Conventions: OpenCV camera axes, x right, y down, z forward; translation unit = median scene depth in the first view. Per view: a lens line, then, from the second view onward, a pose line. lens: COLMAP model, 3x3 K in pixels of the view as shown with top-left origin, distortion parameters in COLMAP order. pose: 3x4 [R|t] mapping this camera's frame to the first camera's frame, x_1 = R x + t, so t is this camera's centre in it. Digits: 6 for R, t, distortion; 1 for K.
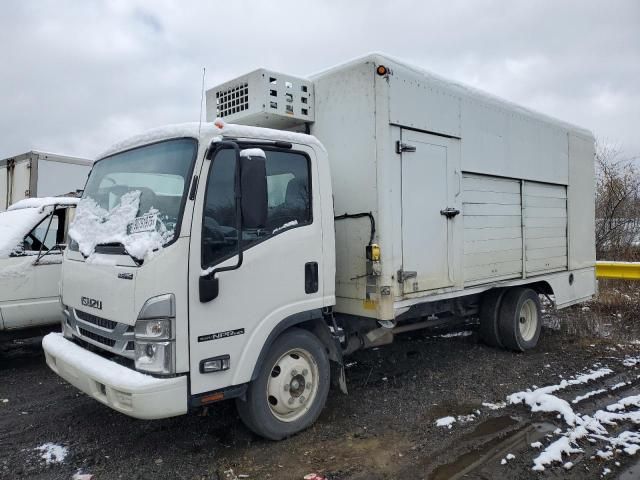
lens RADIAL K [[497.3, 0, 320.0], [0, 497.3, 240.0], [0, 0, 1]] dist [0.000994, 0.001758]
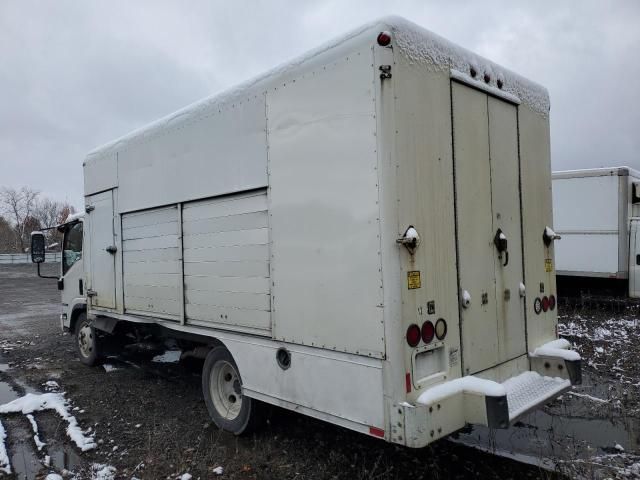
lens RADIAL K [[497.3, 0, 320.0], [0, 497.3, 240.0], [0, 0, 1]] dist [0.000994, 0.001758]
pose [[0.007470, 0.005502, -0.999957, 1.279426], [0.024723, 0.999678, 0.005685, -0.062263], [0.999666, -0.024764, 0.007332, 1.277074]]
